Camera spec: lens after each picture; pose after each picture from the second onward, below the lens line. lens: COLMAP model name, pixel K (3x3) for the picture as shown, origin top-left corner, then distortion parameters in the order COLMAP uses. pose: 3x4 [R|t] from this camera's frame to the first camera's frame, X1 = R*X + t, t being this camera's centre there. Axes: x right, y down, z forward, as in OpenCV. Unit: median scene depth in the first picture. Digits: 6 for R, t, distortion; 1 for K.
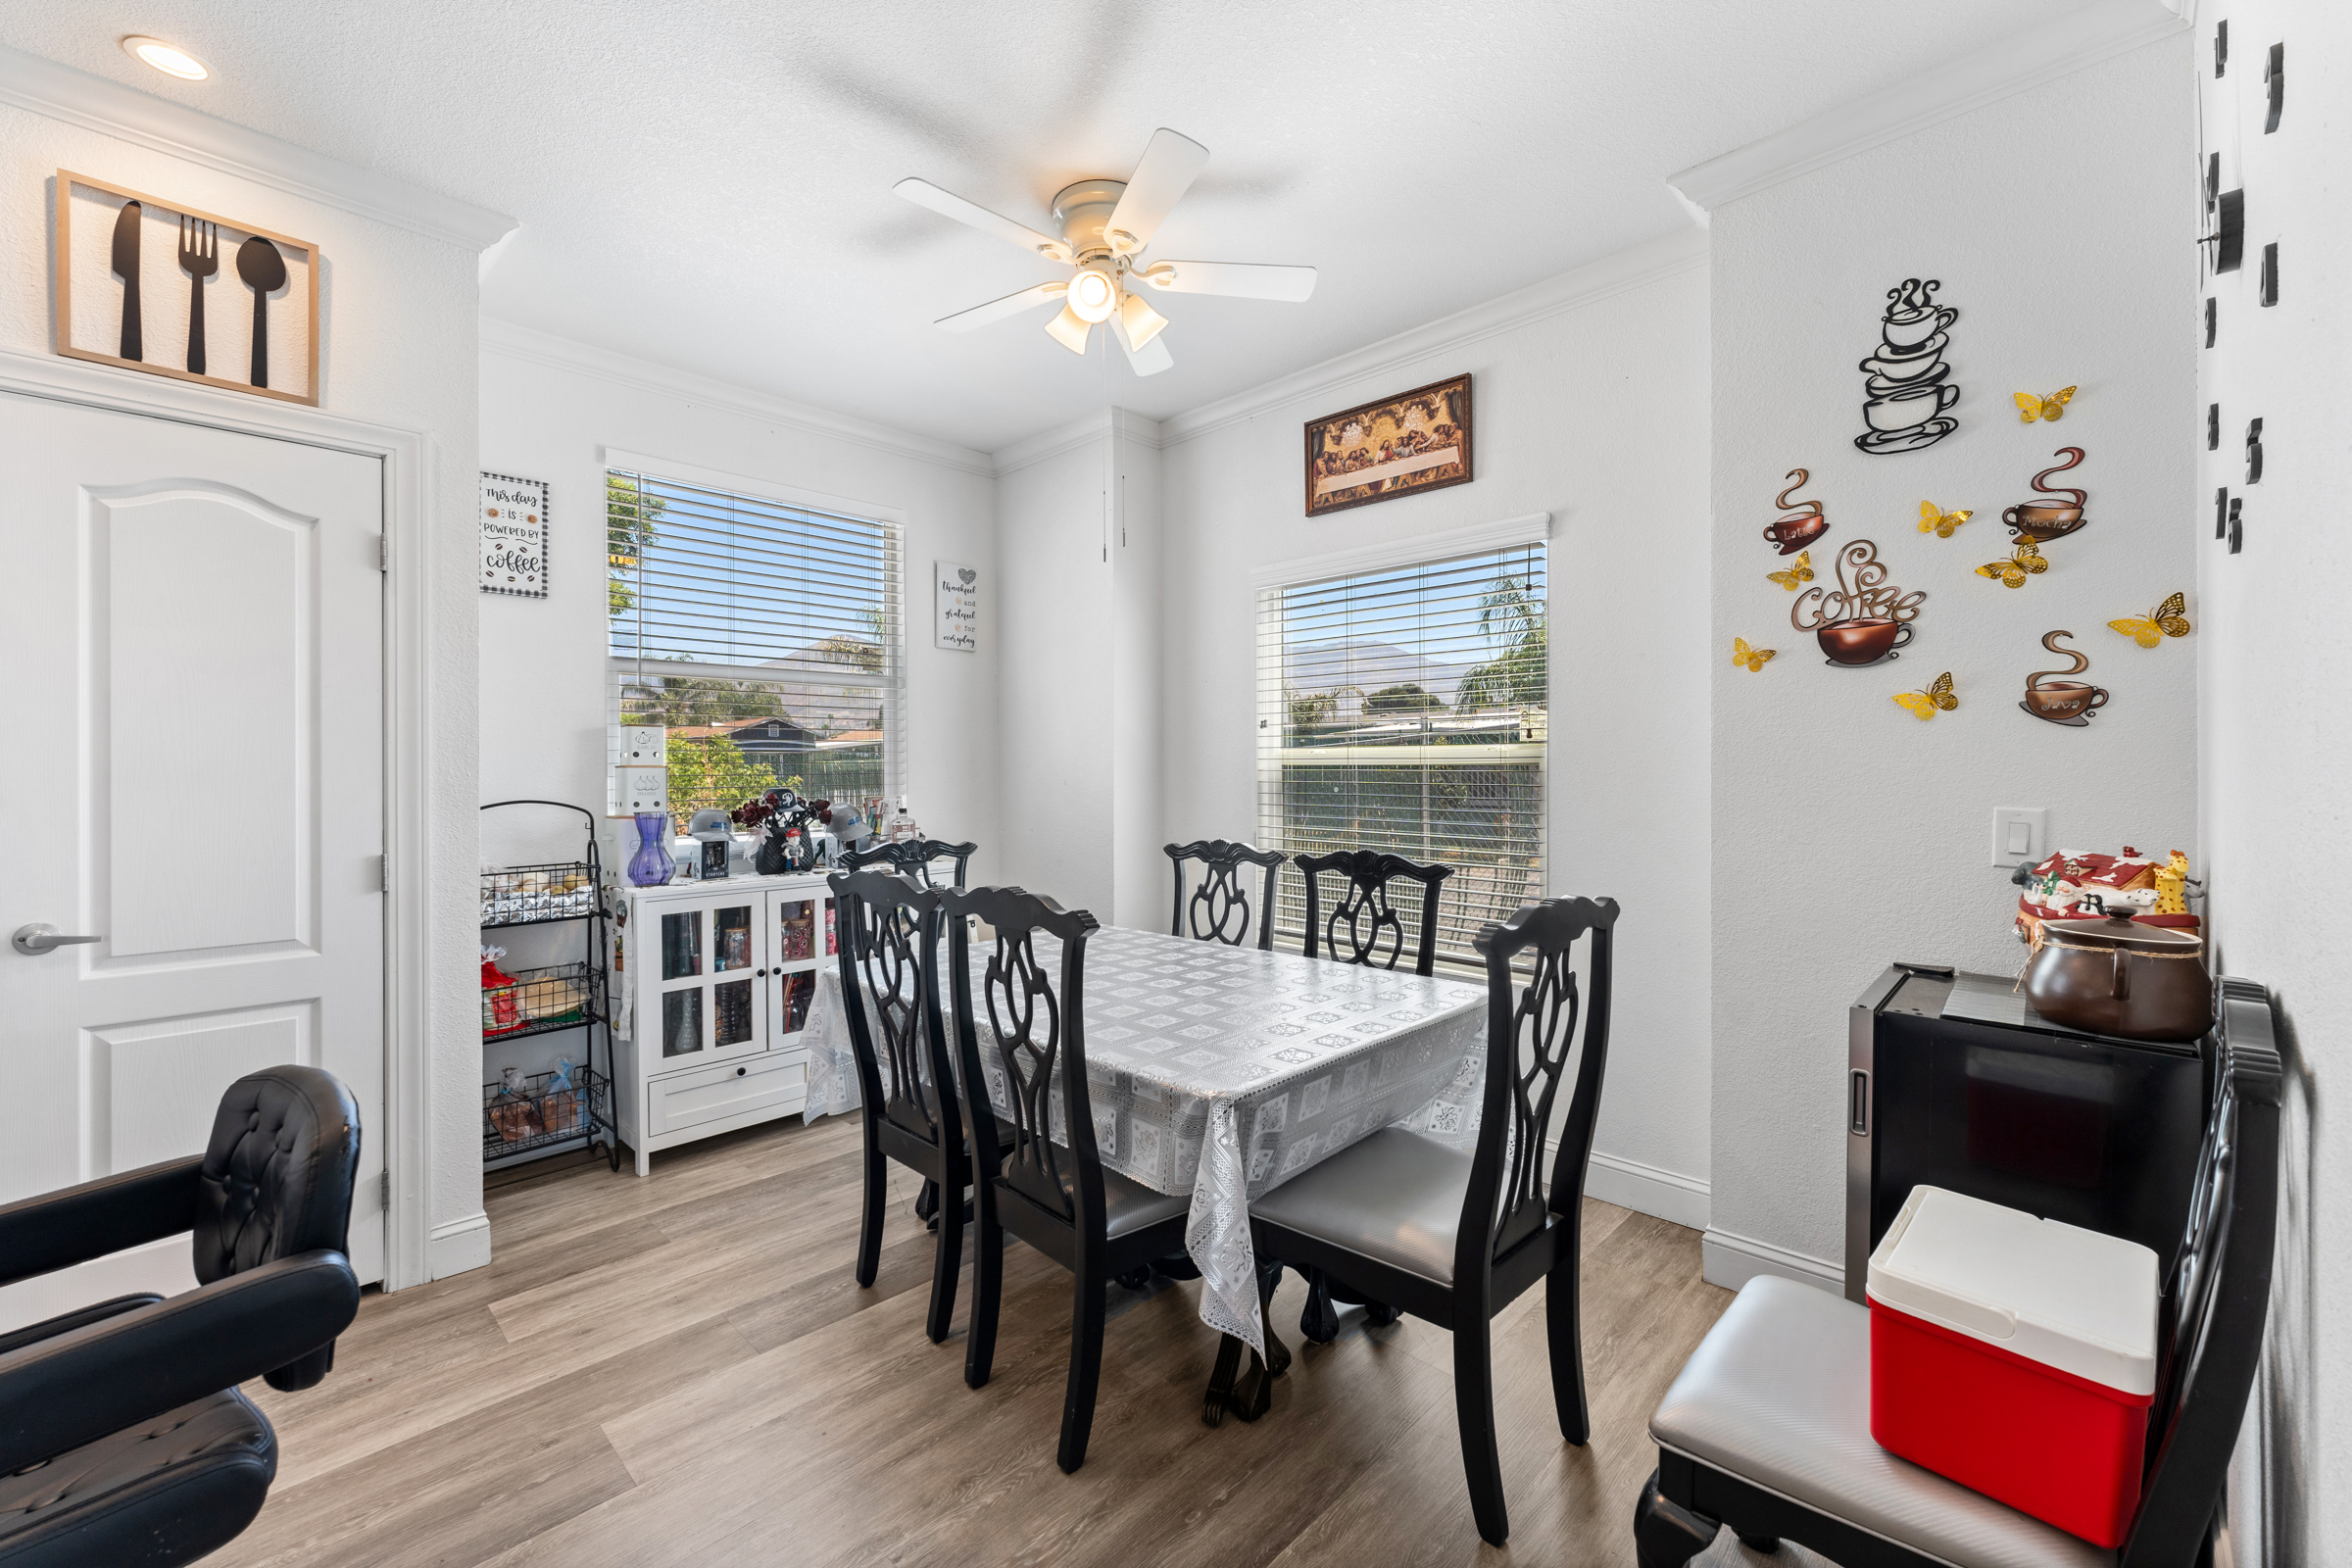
lens RADIAL K [[943.4, 0, 1178.4], [0, 943.4, 771.5], [0, 0, 1]] dist [0.003833, -0.000904]
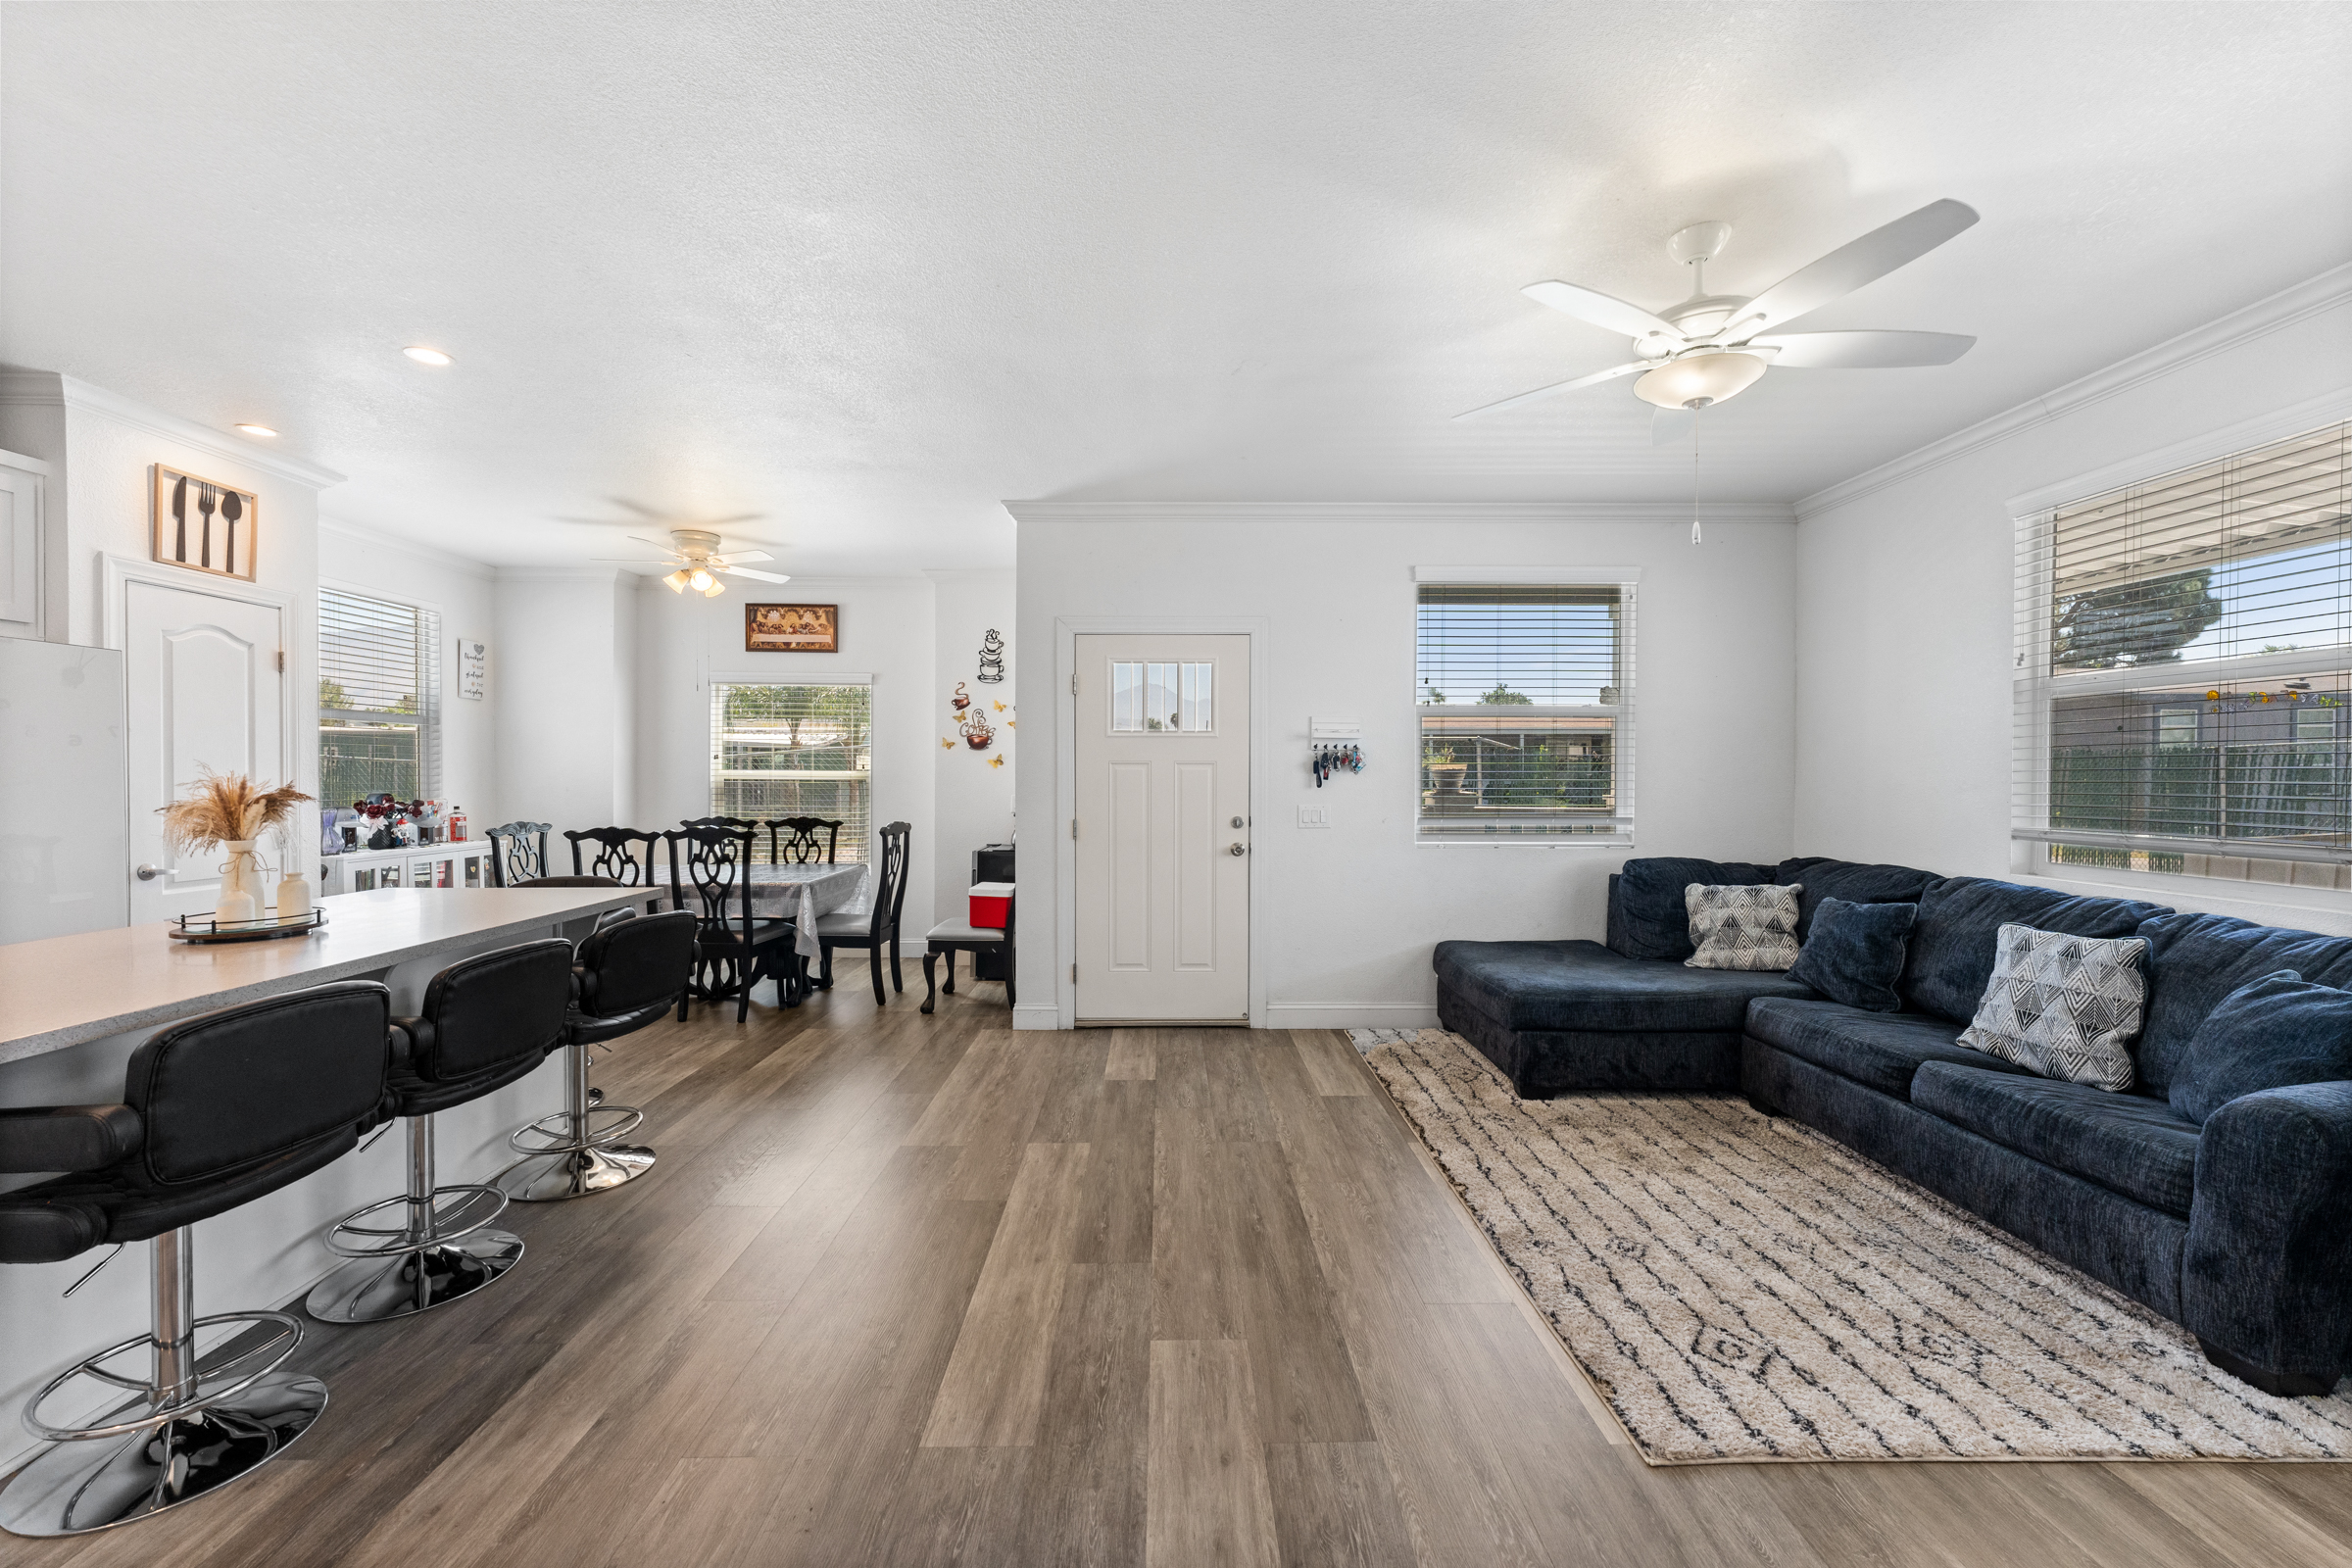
lens RADIAL K [[943.4, 0, 1170.7], [0, 943.4, 783.1], [0, 0, 1]] dist [0.003833, -0.000904]
pose [[0.710968, 0.001516, 0.703223, -0.949951], [-0.004620, 0.999986, 0.002515, -0.013300], [-0.703210, -0.005037, 0.710965, -1.553267]]
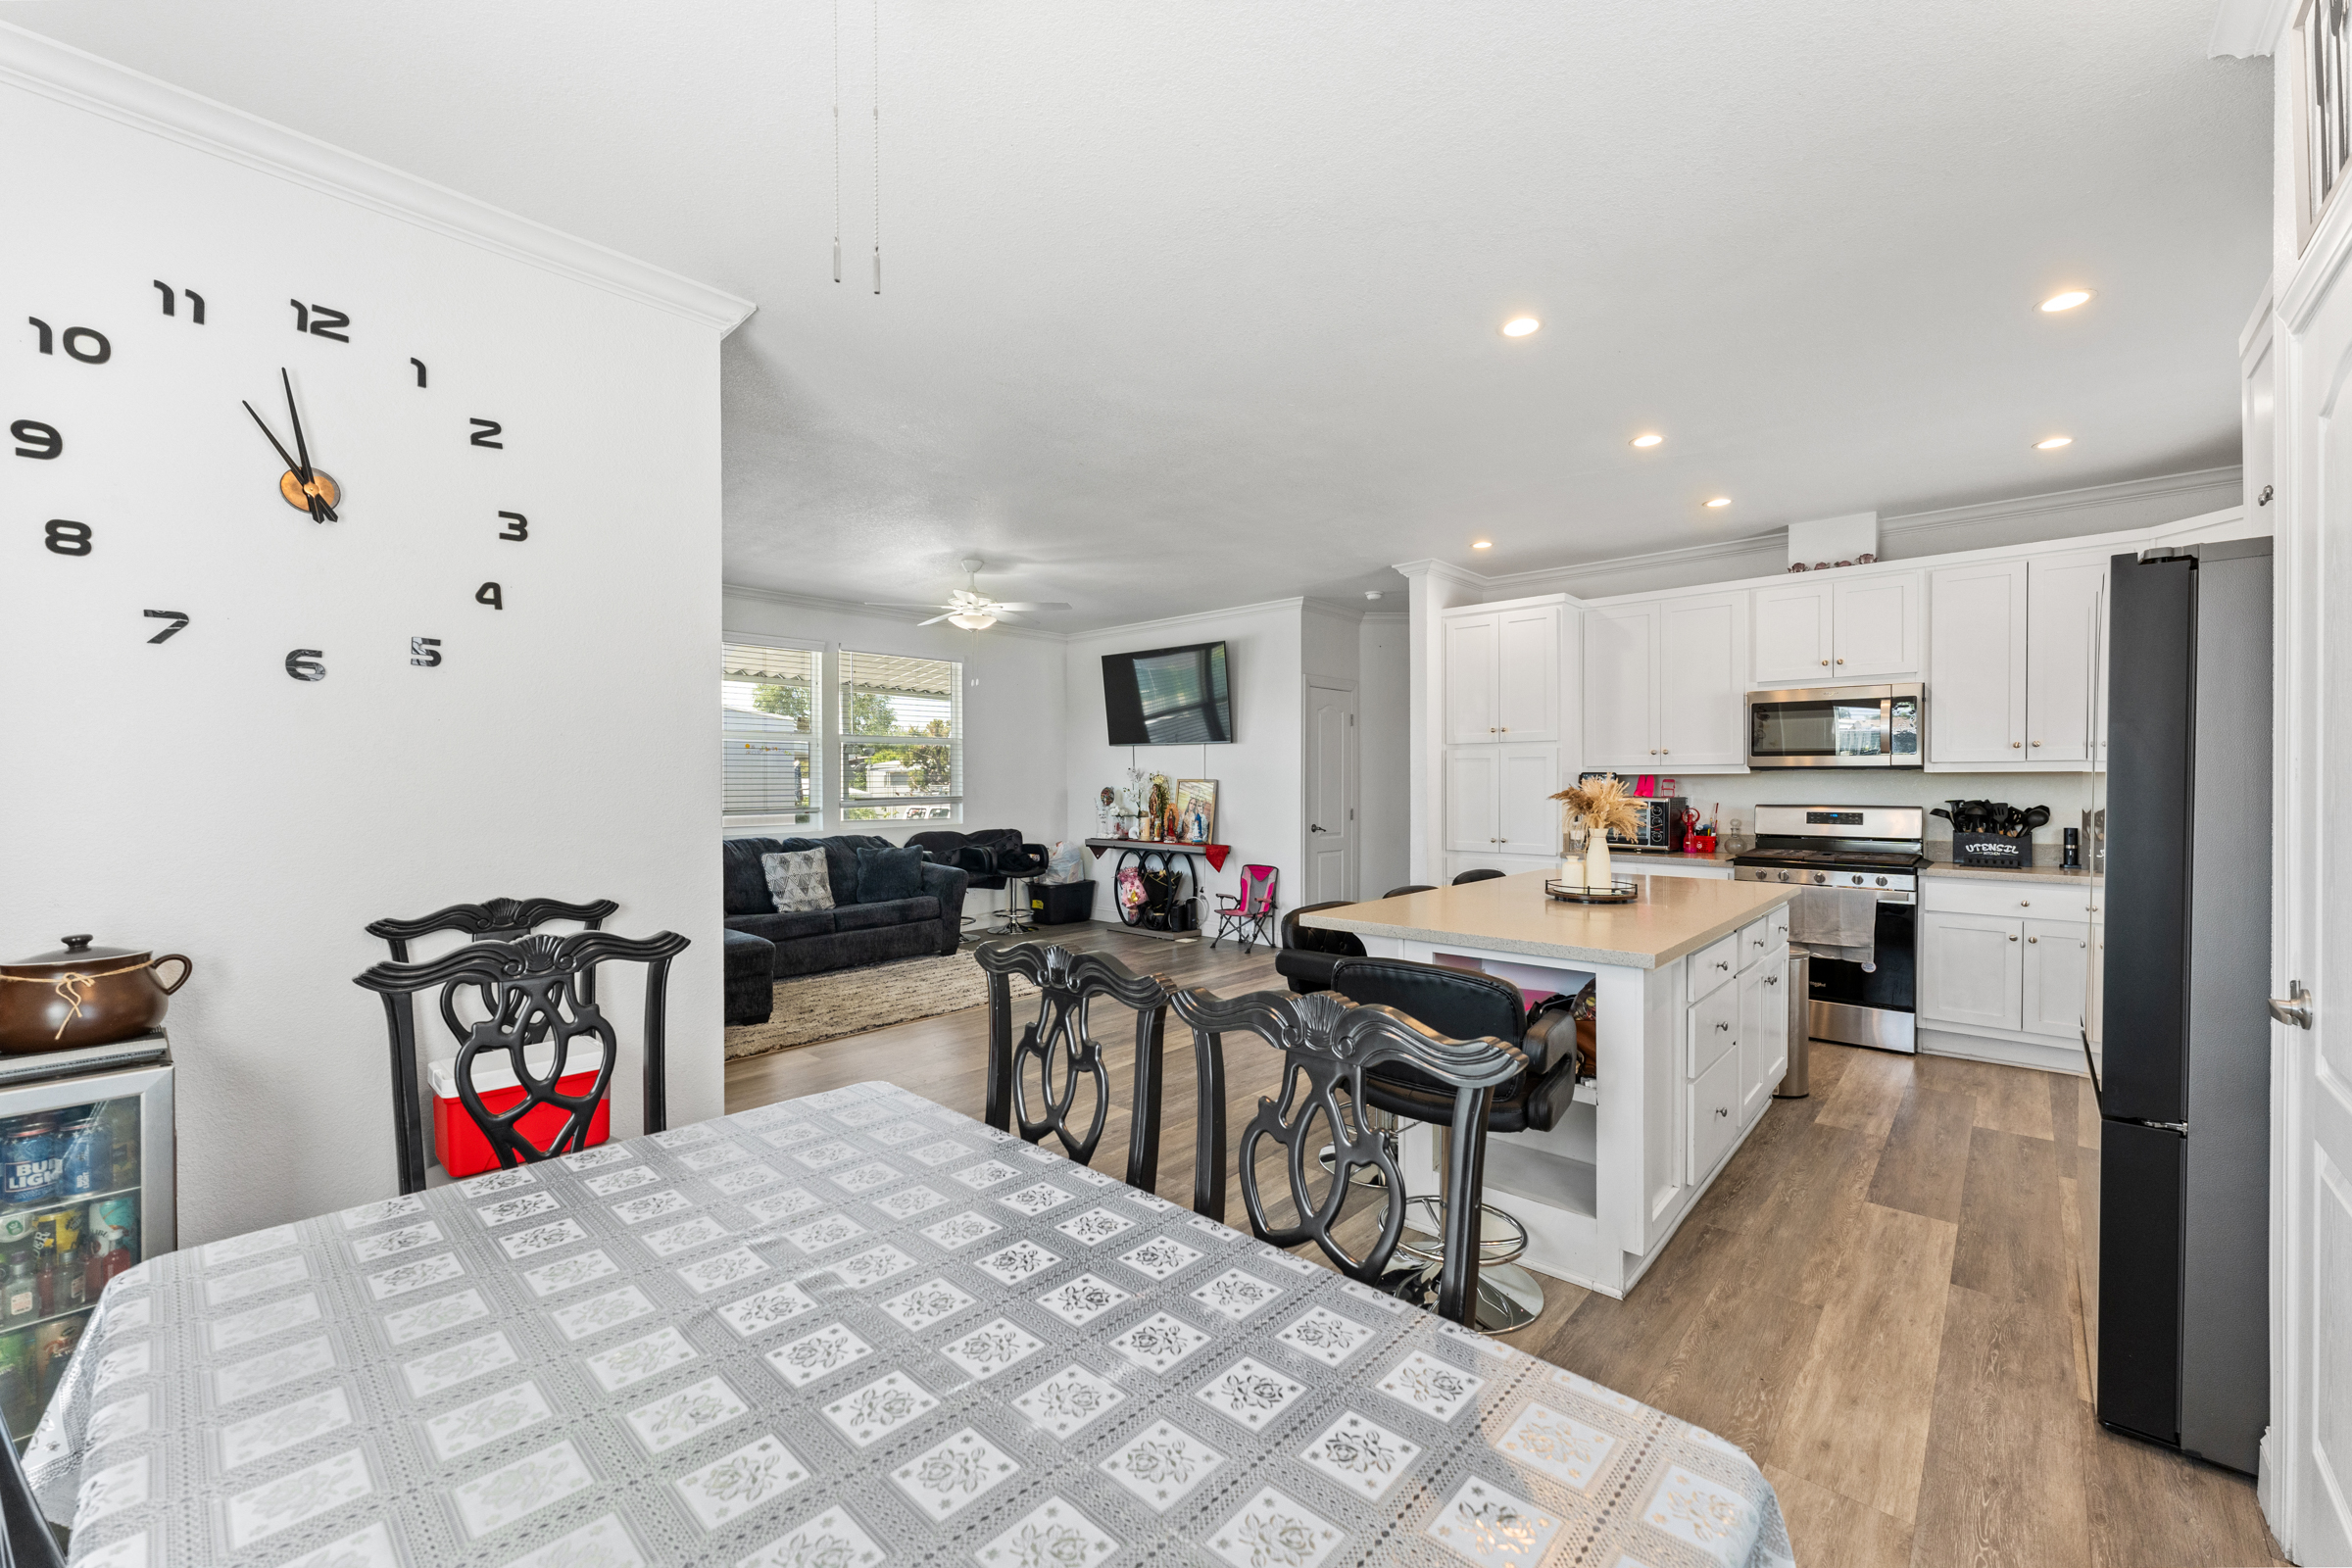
lens RADIAL K [[943.4, 0, 1174.2], [0, 943.4, 785.4], [0, 0, 1]] dist [0.003833, -0.000904]
pose [[-0.999393, 0.010675, -0.033174, -0.213497], [0.010447, 0.999921, 0.007051, -0.022132], [0.033247, 0.006700, -0.999425, 1.568883]]
